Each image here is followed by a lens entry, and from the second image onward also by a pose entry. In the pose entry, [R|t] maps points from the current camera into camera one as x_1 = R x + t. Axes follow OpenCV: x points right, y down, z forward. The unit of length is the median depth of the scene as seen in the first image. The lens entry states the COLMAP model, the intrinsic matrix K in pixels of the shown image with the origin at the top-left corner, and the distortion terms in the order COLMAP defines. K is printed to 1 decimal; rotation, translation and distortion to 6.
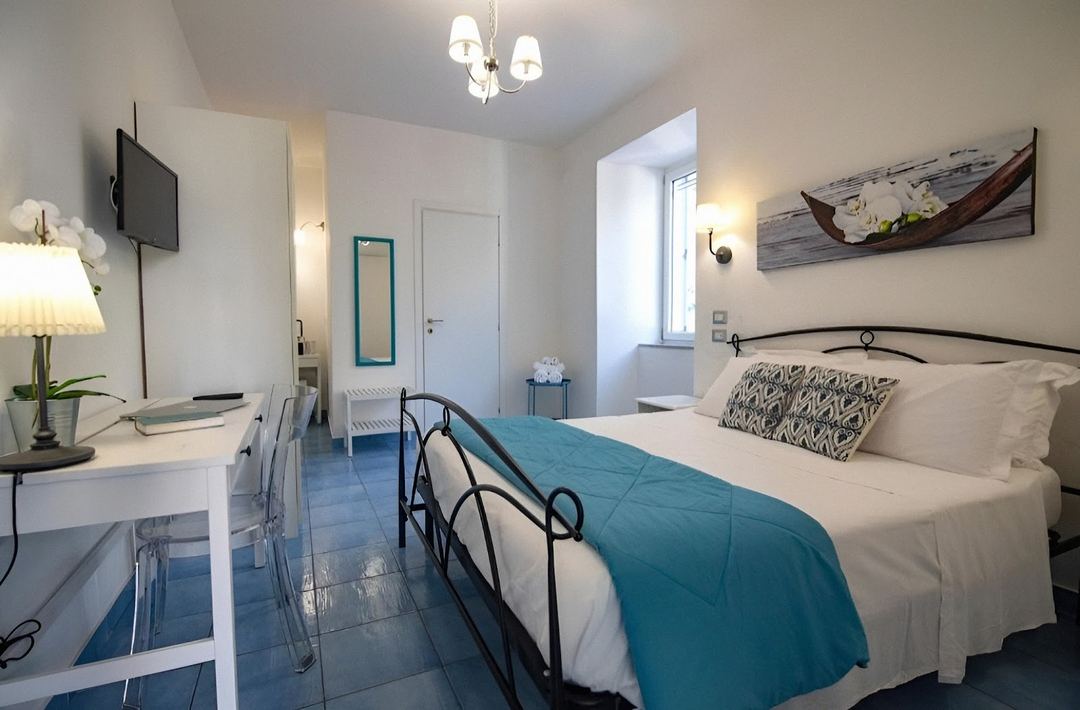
lens RADIAL K [[504.1, 0, 540.0], [0, 504.1, 355.0], [0, 0, 1]] dist [-0.000545, -0.000446]
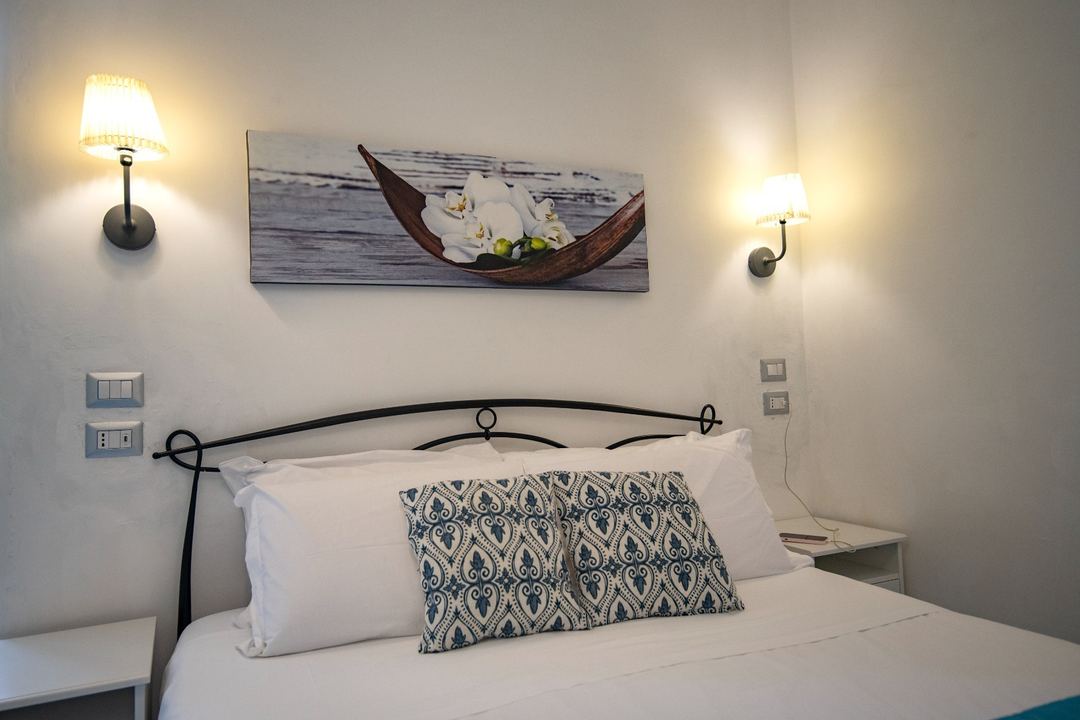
lens RADIAL K [[734.2, 0, 540.0], [0, 734.2, 360.0], [0, 0, 1]] dist [0.036768, 0.000217]
pose [[0.012150, 0.033262, 0.999373, -0.270553], [0.084495, 0.995838, -0.034172, -0.072796], [-0.996350, 0.084857, 0.009289, 0.965538]]
